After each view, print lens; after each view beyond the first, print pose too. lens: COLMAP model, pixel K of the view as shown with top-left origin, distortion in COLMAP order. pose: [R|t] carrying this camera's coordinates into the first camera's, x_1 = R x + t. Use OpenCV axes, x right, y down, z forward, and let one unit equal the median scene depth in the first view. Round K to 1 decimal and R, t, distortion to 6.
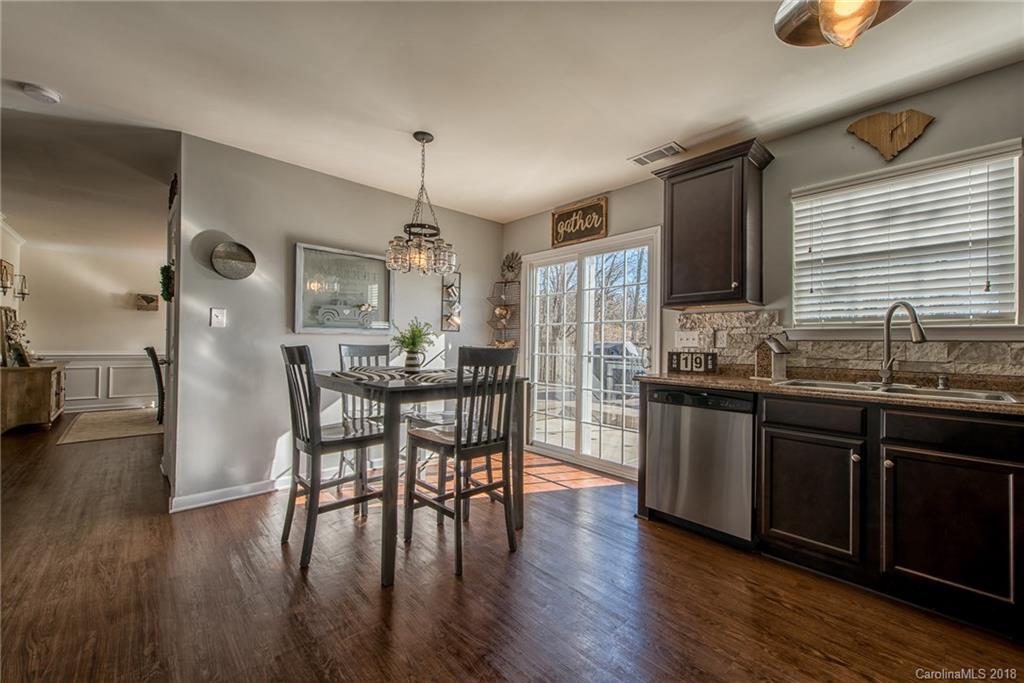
lens RADIAL K [[394.1, 0, 507.8], [0, 394.1, 342.8], [0, 0, 1]] dist [0.000164, 0.000028]
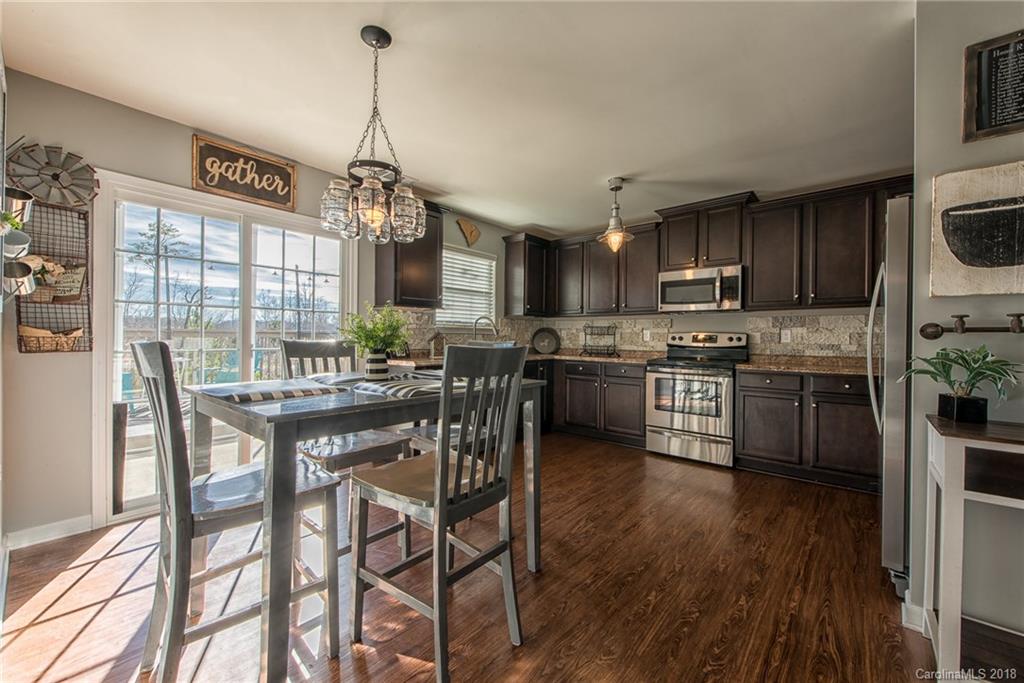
lens RADIAL K [[394.1, 0, 519.6], [0, 394.1, 339.3], [0, 0, 1]] dist [0.000164, 0.000028]
pose [[-0.117911, -0.015410, 0.992905, -0.717374], [-0.011582, 0.999833, 0.014142, -0.006394], [-0.992957, -0.009832, -0.118070, 0.638215]]
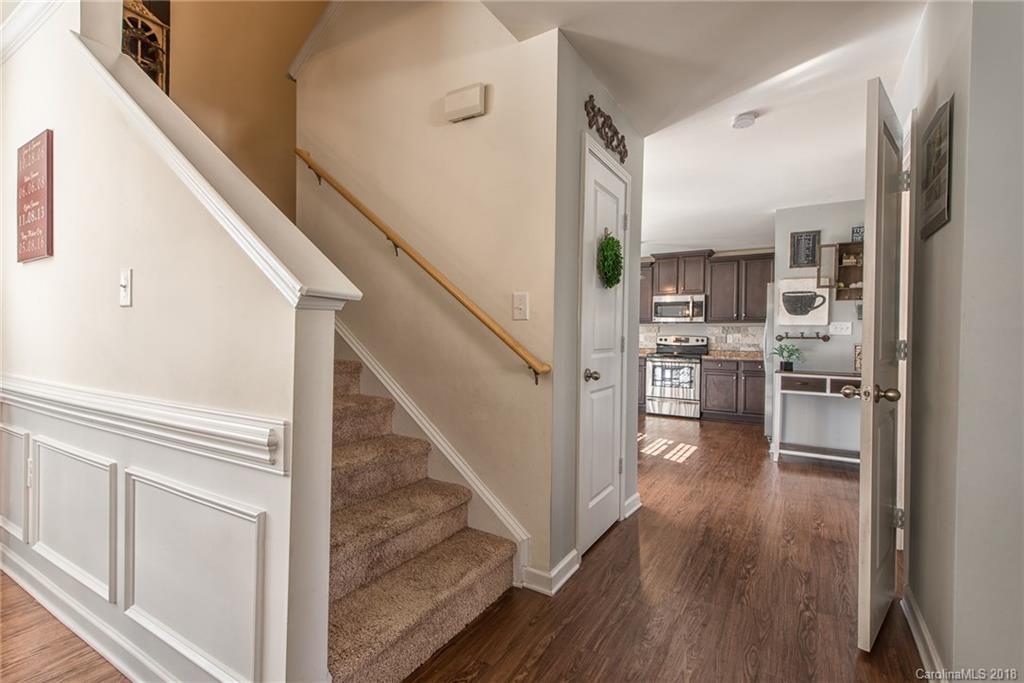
lens RADIAL K [[478.0, 0, 513.4], [0, 478.0, 341.1], [0, 0, 1]] dist [0.004687, 0.000152]
pose [[-0.281926, -0.020538, 0.959216, -1.561644], [-0.018314, 0.999704, 0.016023, -0.014781], [-0.959261, -0.013050, -0.282219, 1.360071]]
